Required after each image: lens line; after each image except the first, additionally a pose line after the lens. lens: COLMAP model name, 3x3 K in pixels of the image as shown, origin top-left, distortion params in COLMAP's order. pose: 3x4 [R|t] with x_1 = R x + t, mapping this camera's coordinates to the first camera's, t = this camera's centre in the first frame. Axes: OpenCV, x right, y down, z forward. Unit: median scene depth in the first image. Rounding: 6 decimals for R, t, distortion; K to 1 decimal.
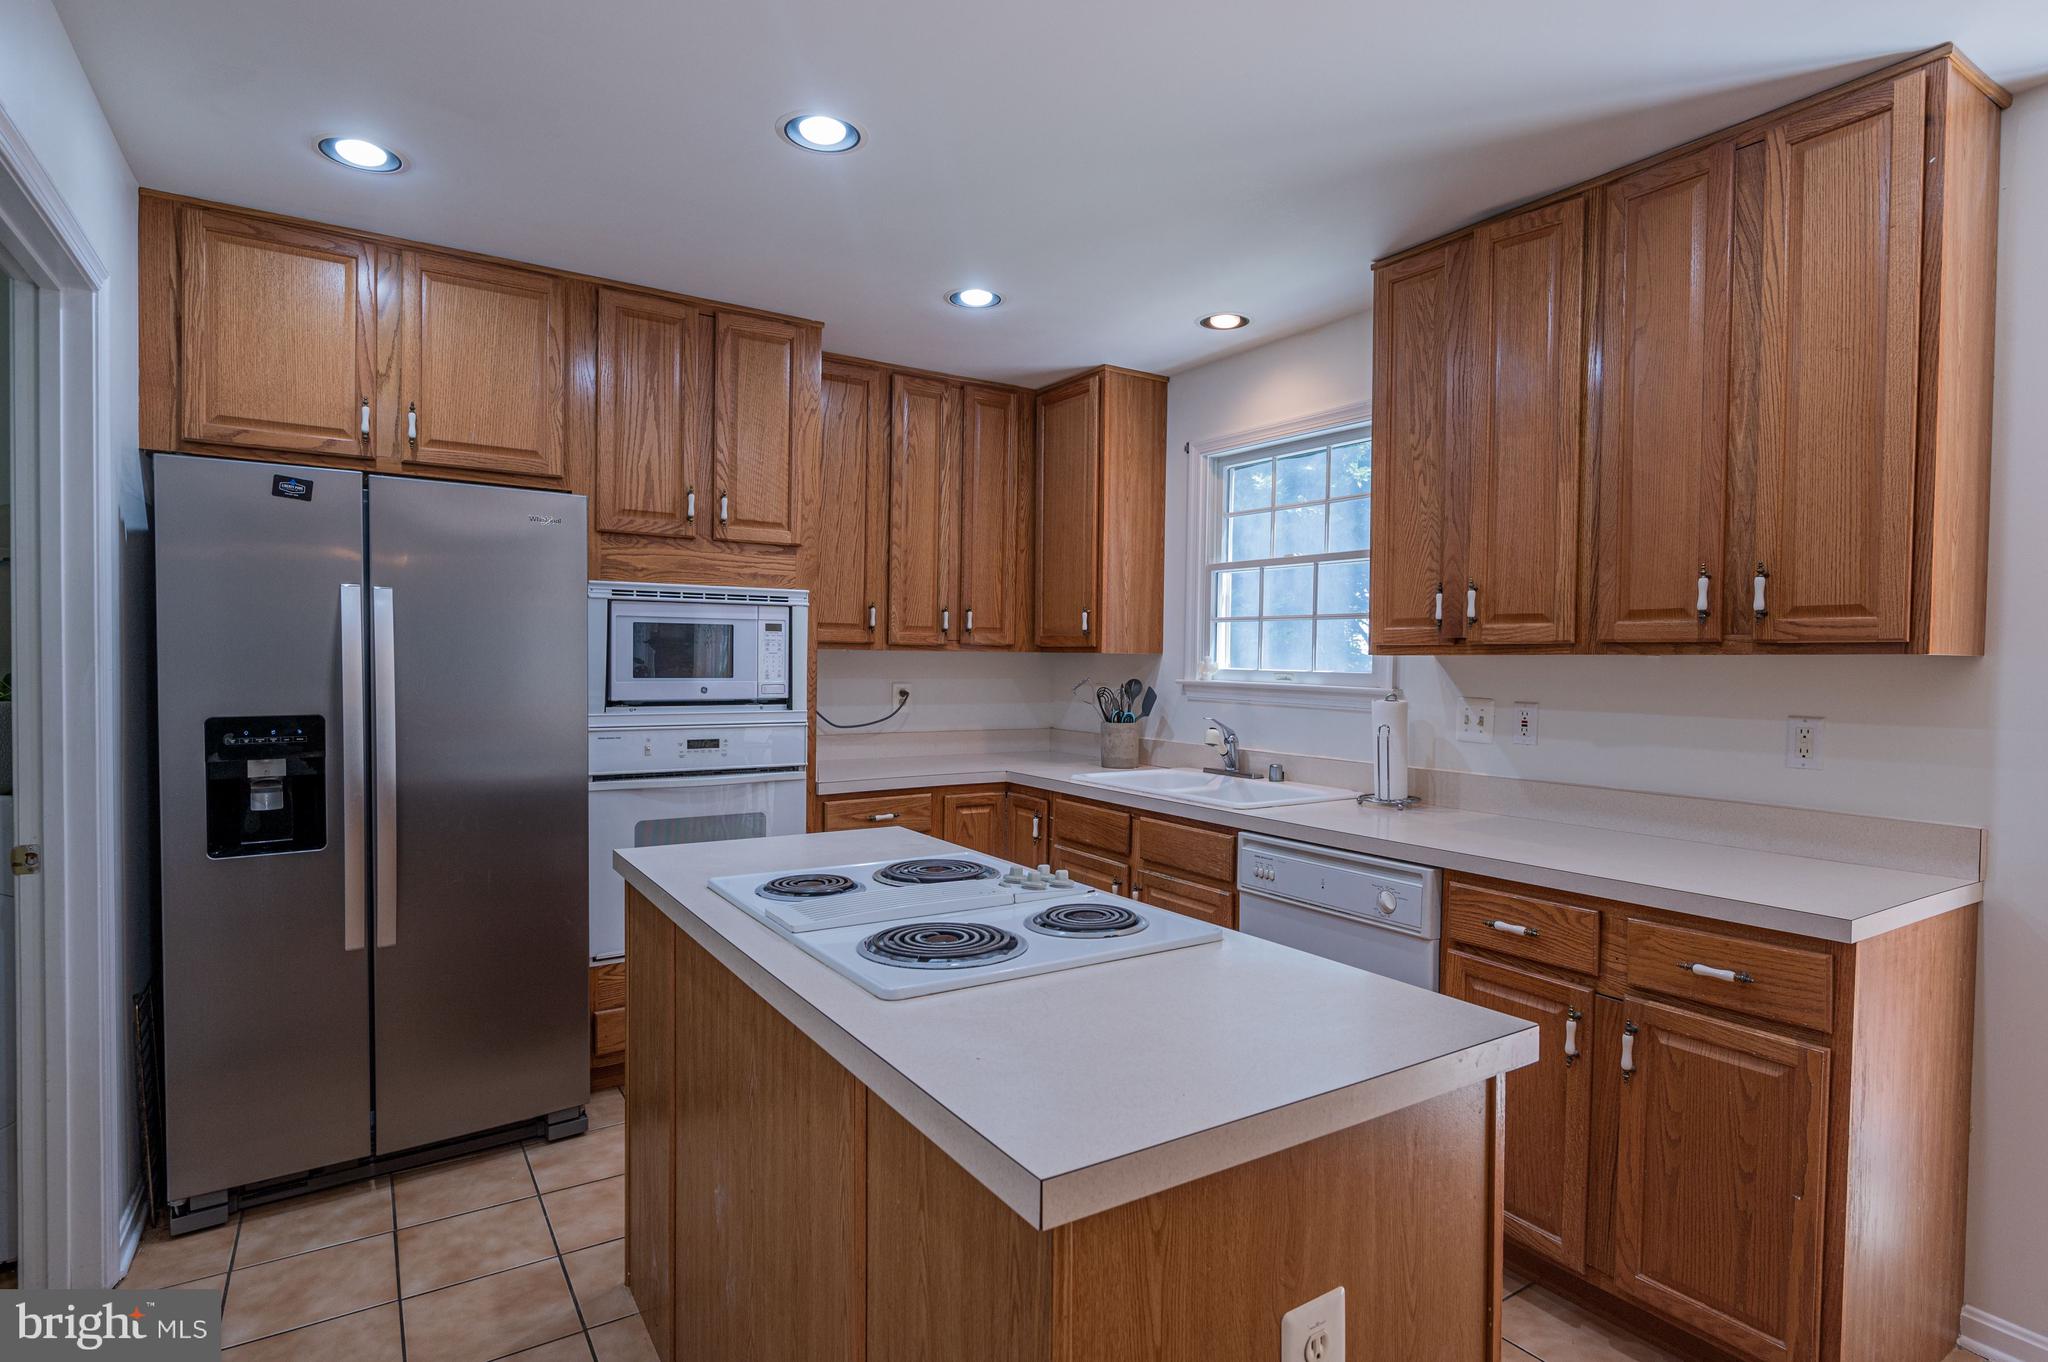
lens RADIAL K [[1044.1, 0, 1024.0], [0, 1044.1, 681.7], [0, 0, 1]] dist [0.002704, -0.004968]
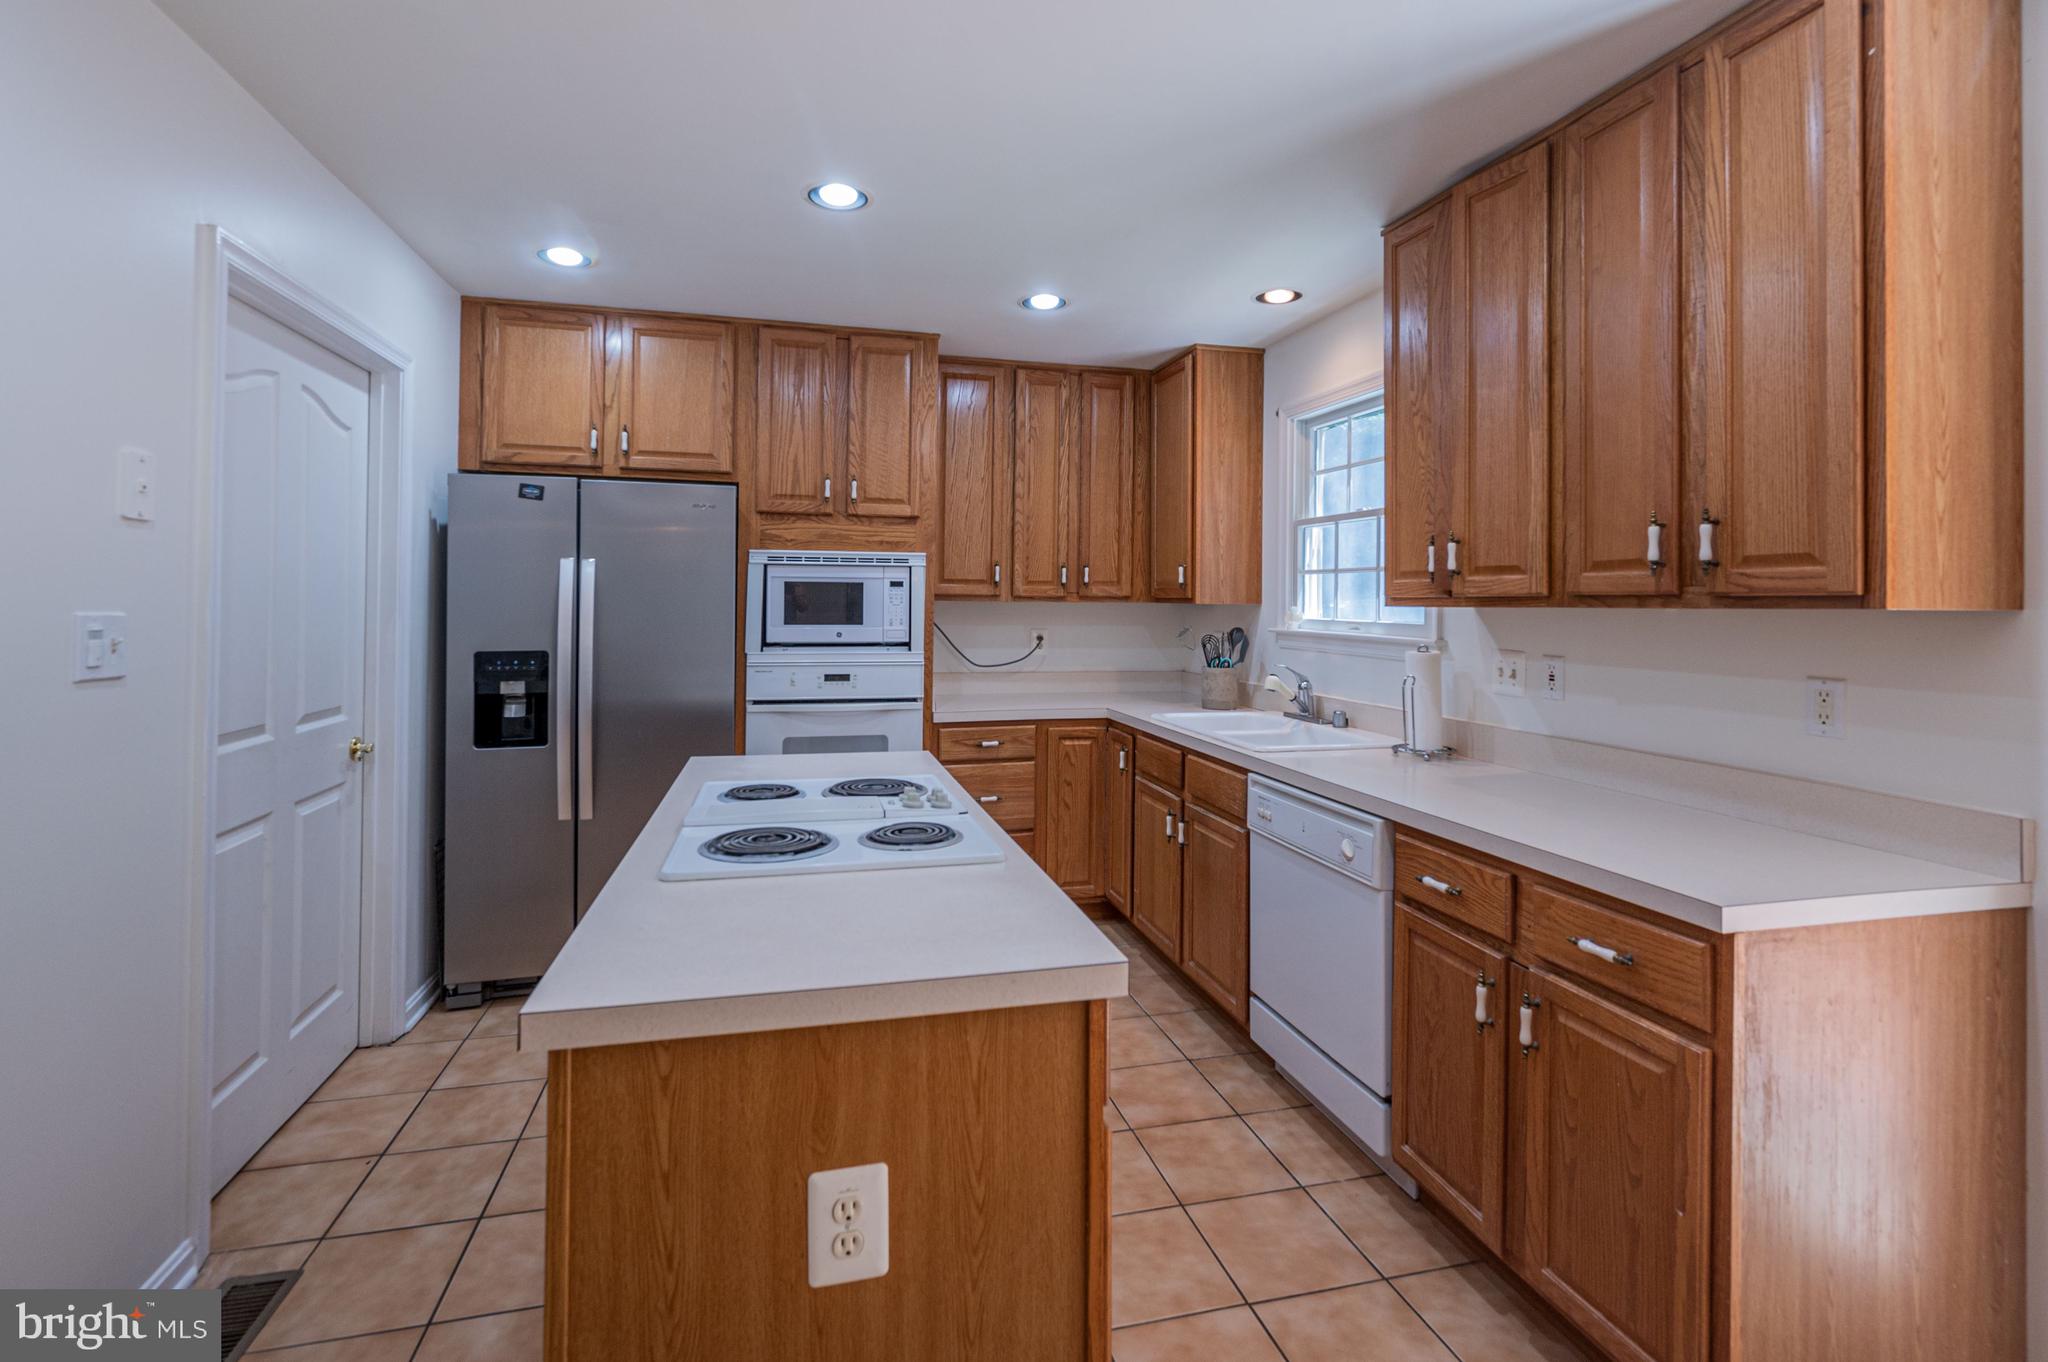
lens RADIAL K [[928.0, 0, 1000.1], [0, 928.0, 591.1], [0, 0, 1]] dist [-0.000610, -0.001591]
pose [[0.941990, -0.006425, -0.335579, 0.255981], [-0.005829, 0.999353, -0.035496, -0.006112], [0.335590, 0.035393, 0.941343, 0.016281]]
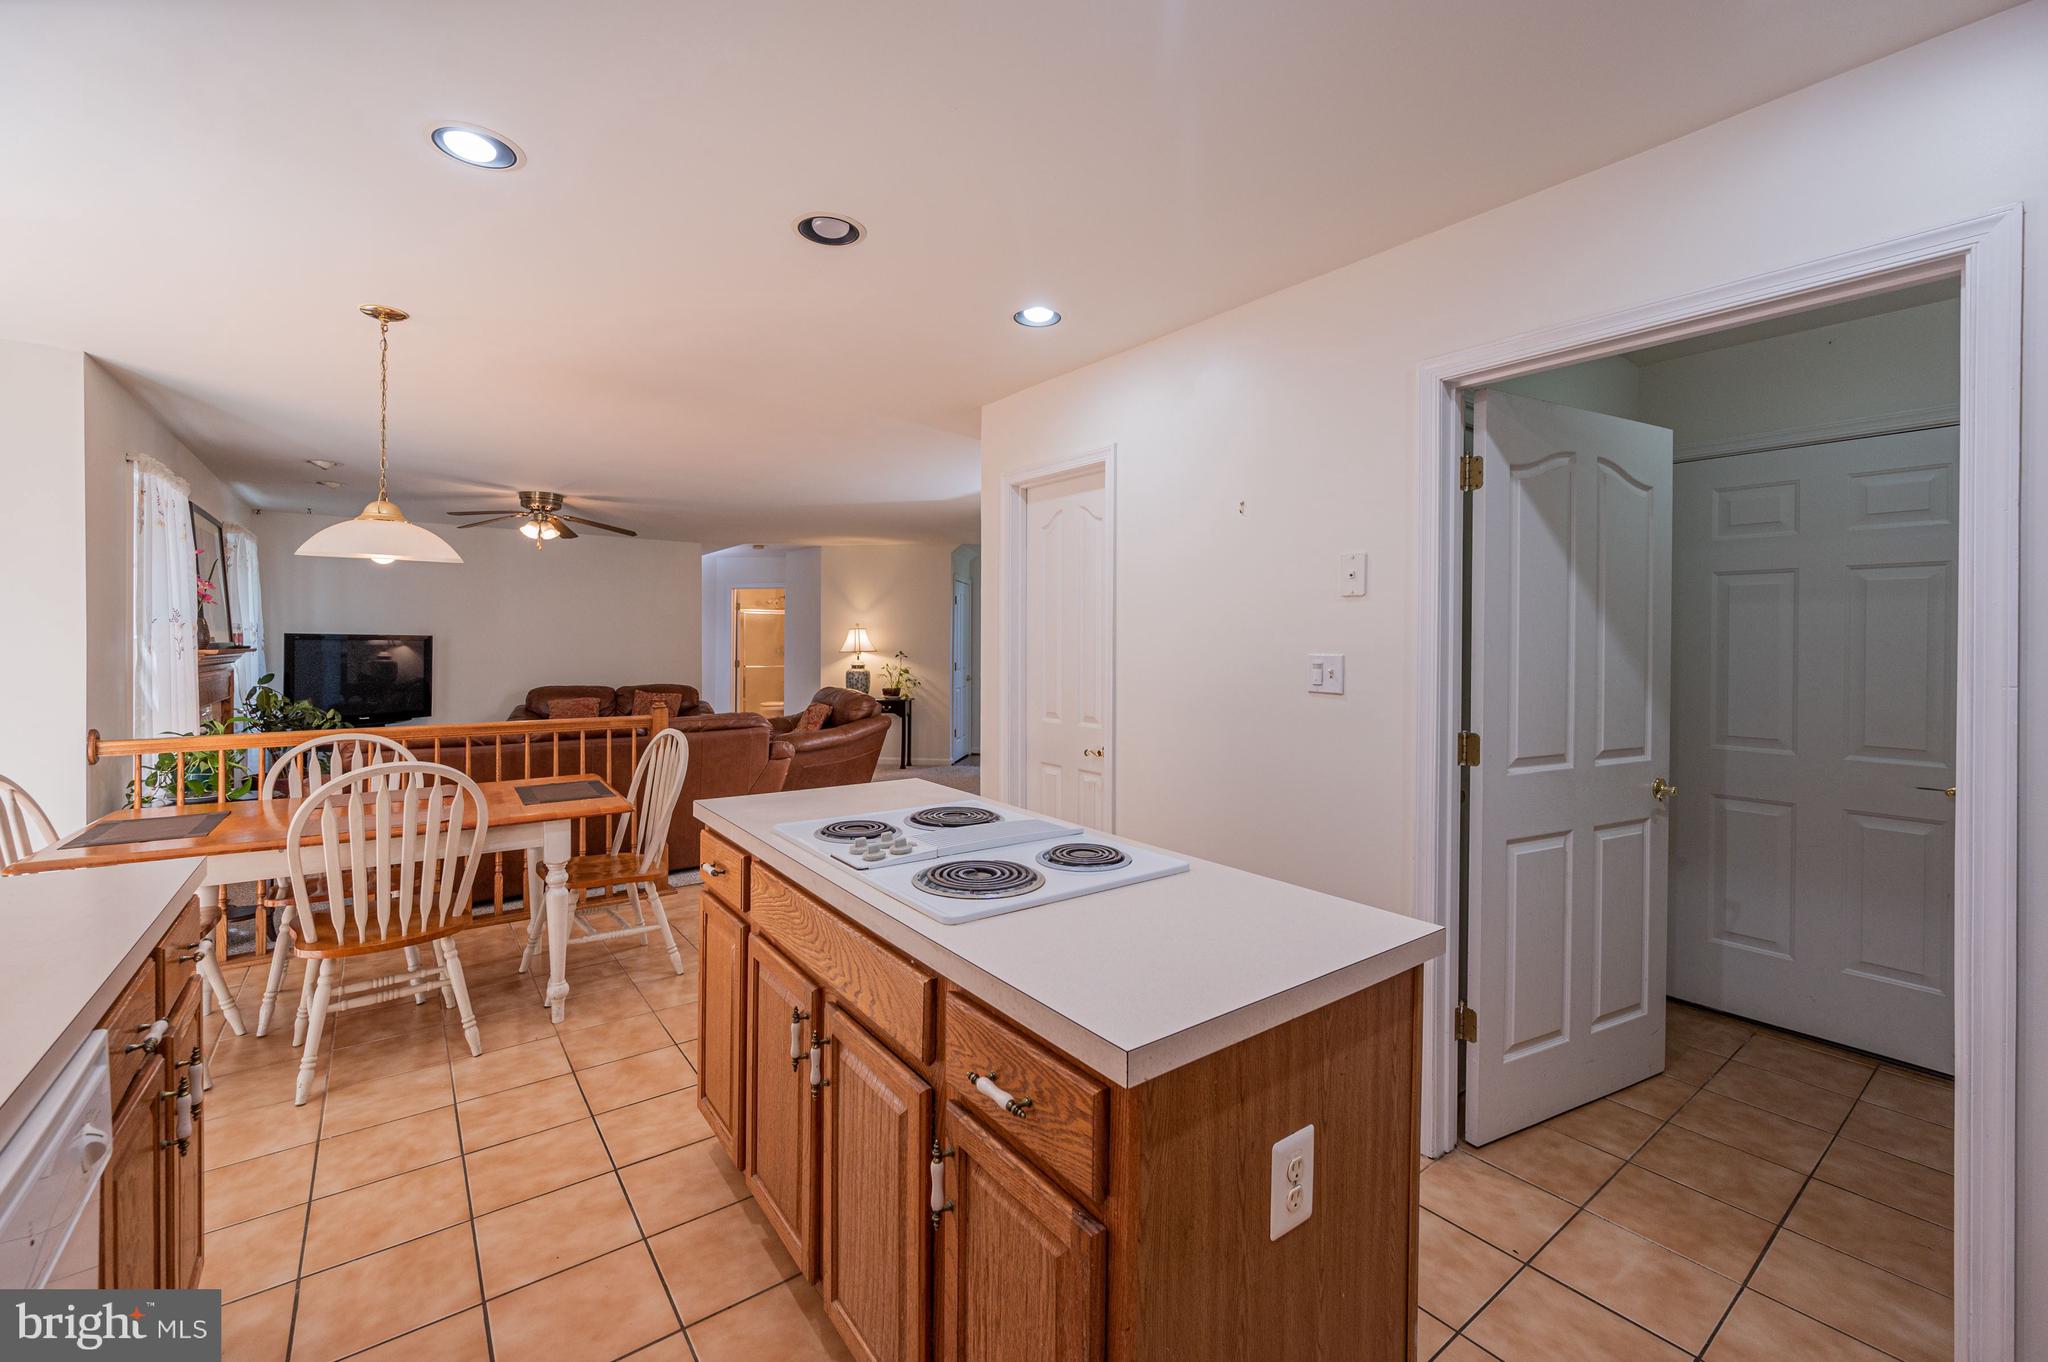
lens RADIAL K [[818.2, 0, 1025.3], [0, 818.2, 664.8], [0, 0, 1]] dist [-0.003927, -0.001284]
pose [[-0.997053, -0.016149, -0.075001, -0.036355], [-0.019598, 0.998773, 0.045478, -0.026862], [0.074174, 0.046814, -0.996146, 1.043531]]
